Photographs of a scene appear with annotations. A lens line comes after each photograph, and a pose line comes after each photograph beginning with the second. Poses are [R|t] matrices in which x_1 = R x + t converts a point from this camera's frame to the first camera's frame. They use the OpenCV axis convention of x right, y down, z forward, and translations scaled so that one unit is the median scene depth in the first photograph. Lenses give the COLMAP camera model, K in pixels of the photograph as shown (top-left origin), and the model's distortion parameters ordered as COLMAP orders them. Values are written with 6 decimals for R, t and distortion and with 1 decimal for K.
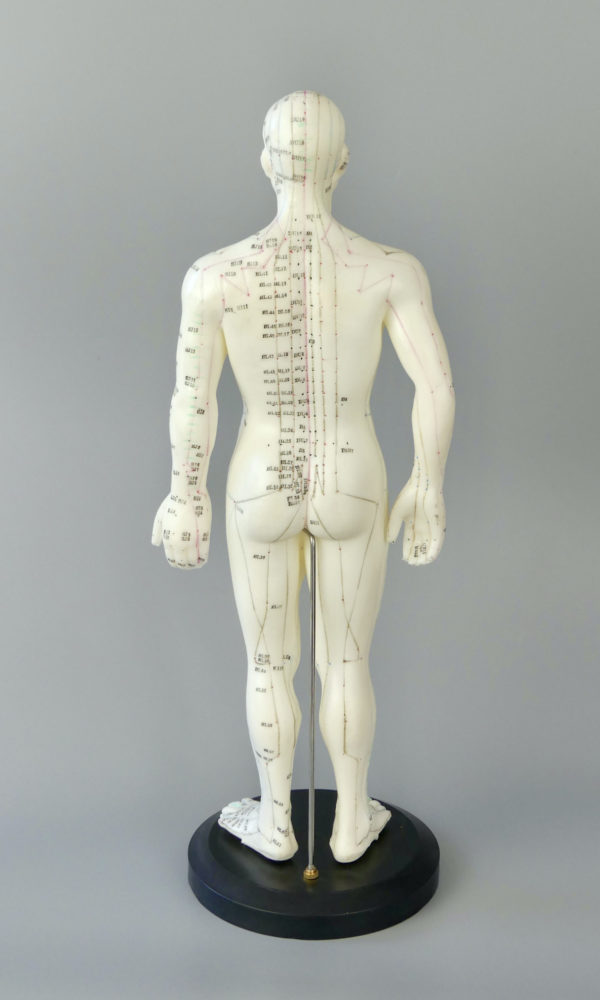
lens RADIAL K [[1568.2, 0, 302.0], [0, 1568.2, 499.3], [0, 0, 1]] dist [-0.073860, 0.000000]
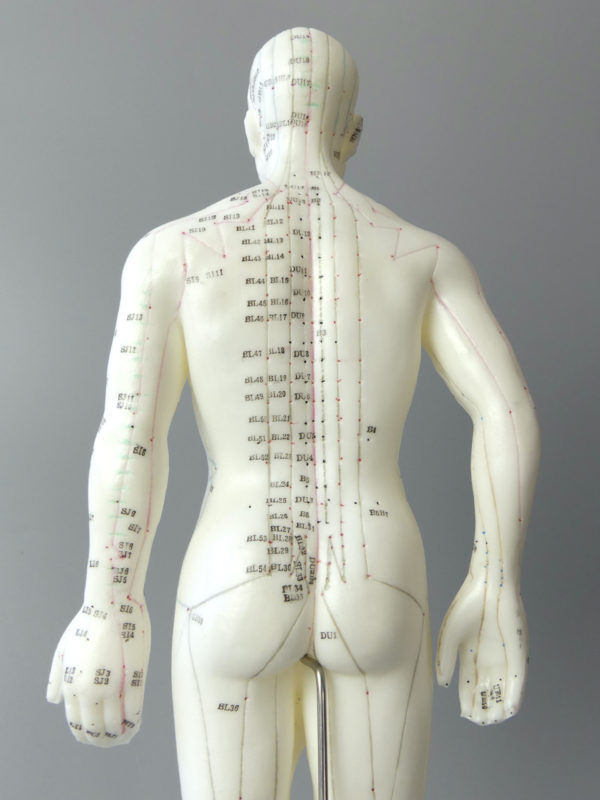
lens RADIAL K [[744.6, 0, 317.1], [0, 744.6, 422.4], [0, 0, 1]] dist [-0.020227, 0.000000]
pose [[0.994132, 0.016950, 0.106833, -0.026850], [0.033038, 0.892873, -0.449094, 0.067796], [-0.103001, 0.449989, 0.887074, 0.731392]]
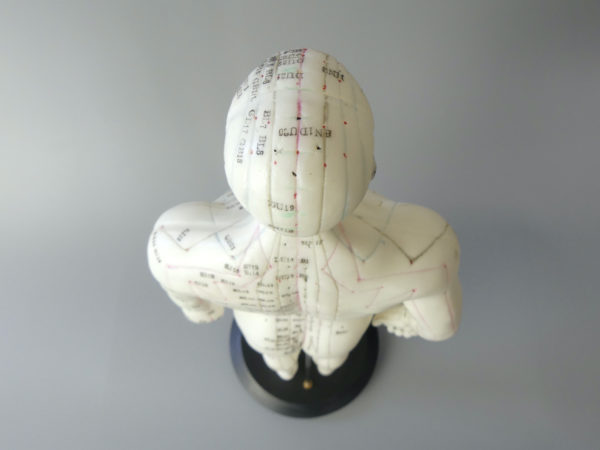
lens RADIAL K [[558.4, 0, 300.8], [0, 558.4, 225.9], [0, 0, 1]] dist [-0.020227, 0.000000]
pose [[0.998003, 0.055124, -0.030860, 0.009548], [-0.009537, 0.614368, 0.788962, -0.364691], [0.062450, -0.787092, 0.613666, 0.832048]]
